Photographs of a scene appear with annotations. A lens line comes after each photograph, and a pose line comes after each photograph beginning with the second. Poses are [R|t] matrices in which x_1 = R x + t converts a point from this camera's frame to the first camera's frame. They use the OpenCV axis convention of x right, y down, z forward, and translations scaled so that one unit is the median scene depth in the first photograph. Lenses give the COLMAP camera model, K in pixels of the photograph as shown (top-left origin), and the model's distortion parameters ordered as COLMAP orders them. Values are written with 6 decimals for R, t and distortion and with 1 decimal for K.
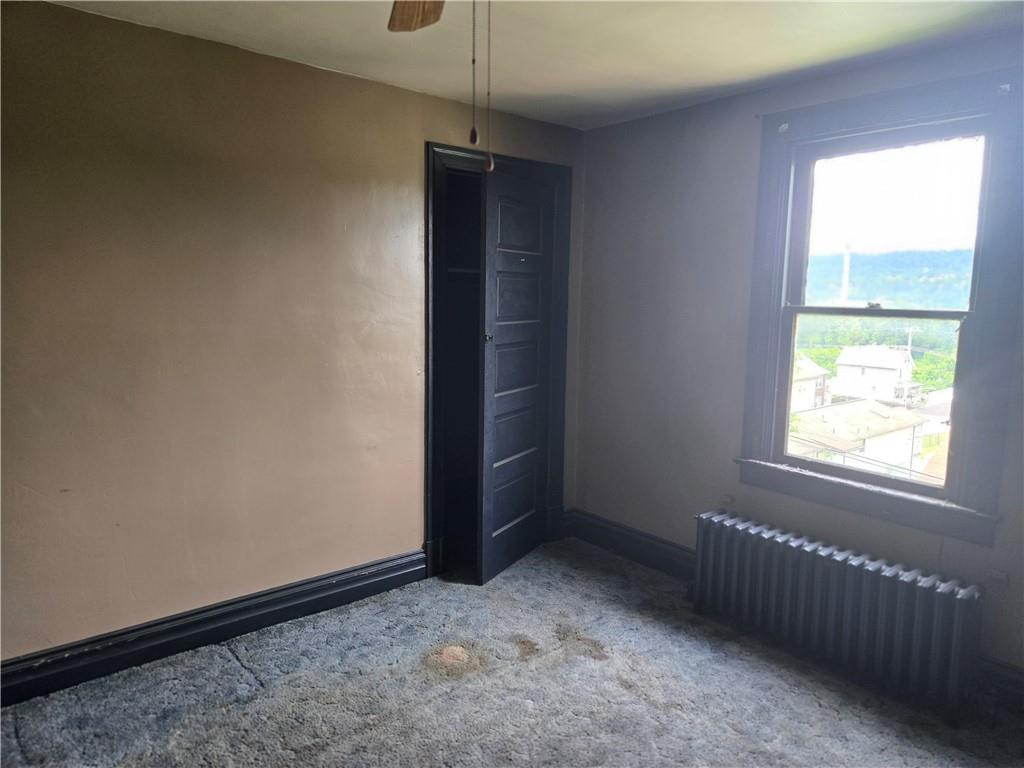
lens RADIAL K [[684.2, 0, 508.9], [0, 684.2, 371.1], [0, 0, 1]] dist [0.094118, -0.078197]
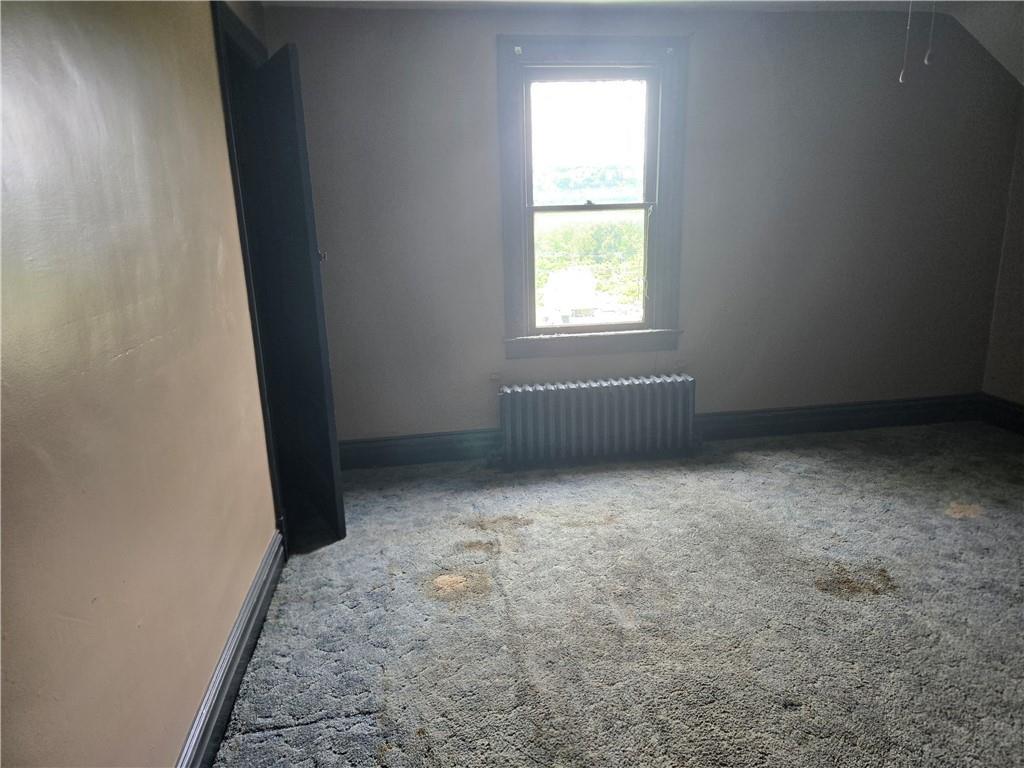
lens RADIAL K [[684.2, 0, 520.1], [0, 684.2, 376.7], [0, 0, 1]] dist [0.094118, -0.078197]
pose [[0.526903, -0.233580, 0.817199, -0.716076], [0.141594, 0.972182, 0.186584, -0.031899], [-0.838048, 0.017398, 0.545319, 0.377886]]
